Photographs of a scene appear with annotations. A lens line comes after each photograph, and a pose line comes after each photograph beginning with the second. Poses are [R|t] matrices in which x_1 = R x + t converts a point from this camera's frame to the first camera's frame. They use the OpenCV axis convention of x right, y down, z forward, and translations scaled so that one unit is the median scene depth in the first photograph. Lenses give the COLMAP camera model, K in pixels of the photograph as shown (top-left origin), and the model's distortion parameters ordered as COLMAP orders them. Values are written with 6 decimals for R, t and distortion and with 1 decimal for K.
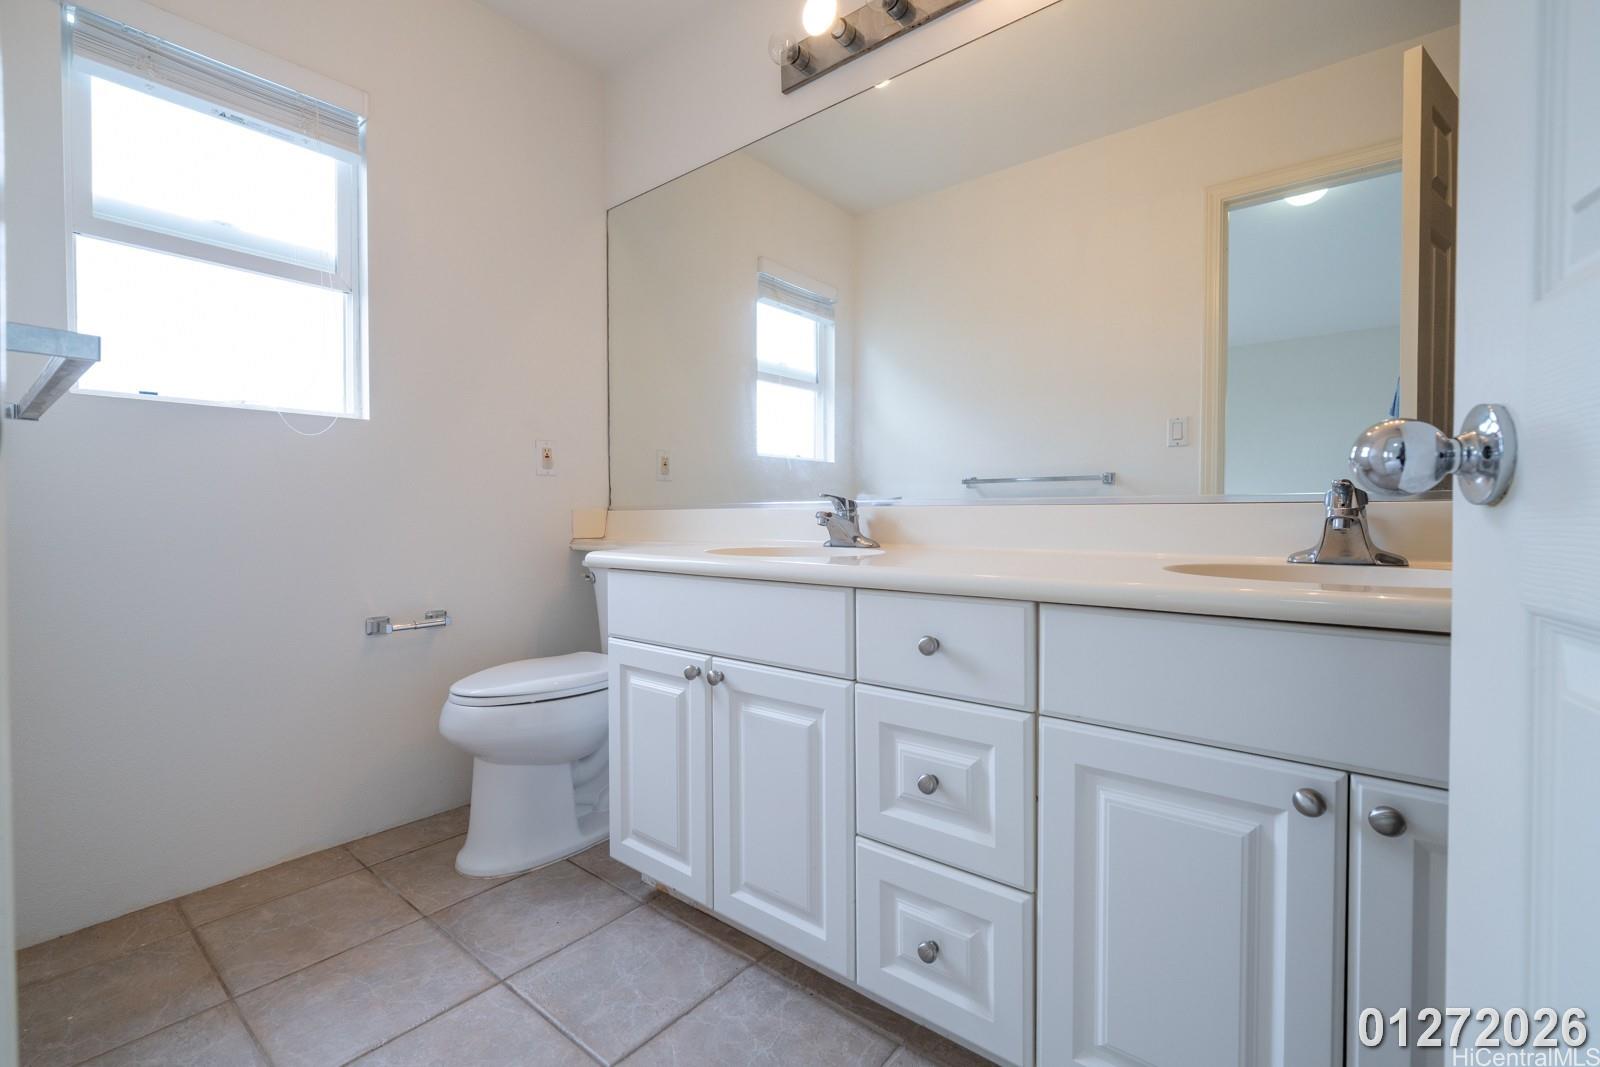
lens RADIAL K [[689.2, 0, 806.3], [0, 689.2, 528.4], [0, 0, 1]] dist [-0.000631, -0.000108]
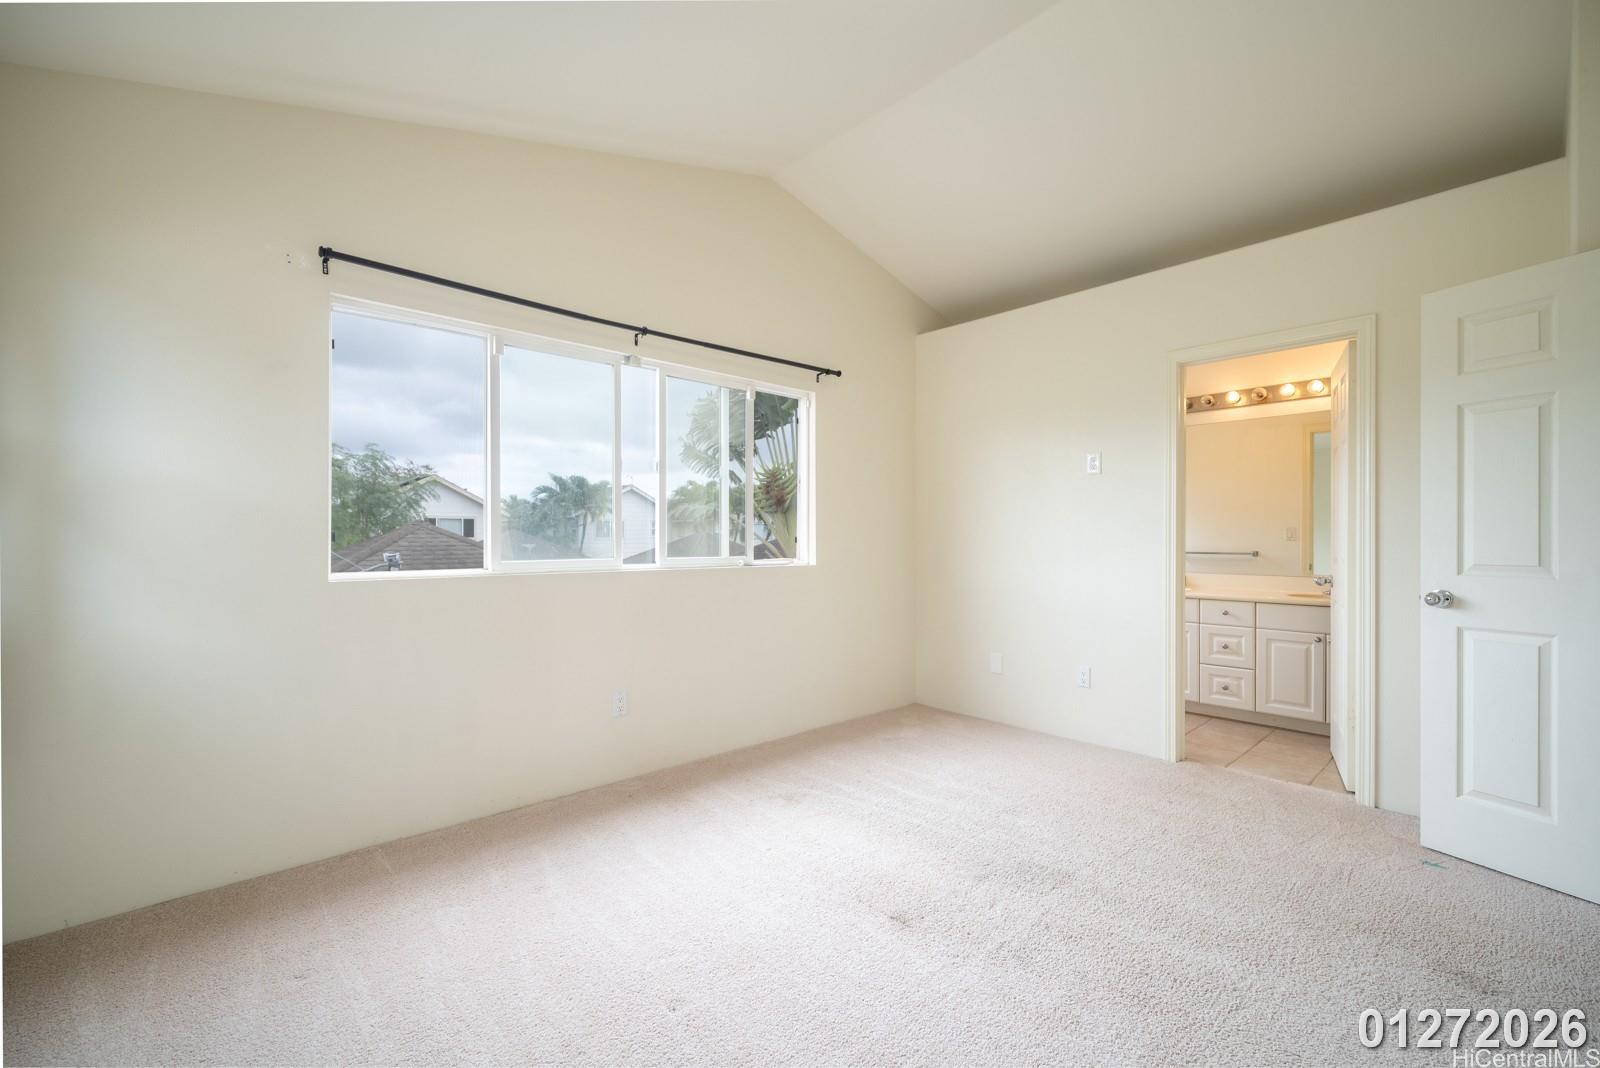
lens RADIAL K [[689.2, 0, 795.2], [0, 689.2, 537.9], [0, 0, 1]] dist [-0.000631, -0.000108]
pose [[0.991803, 0.005248, -0.127668, -1.896299], [-0.007934, 0.999758, -0.020541, -0.178889], [0.127529, 0.021386, 0.991604, -3.511730]]
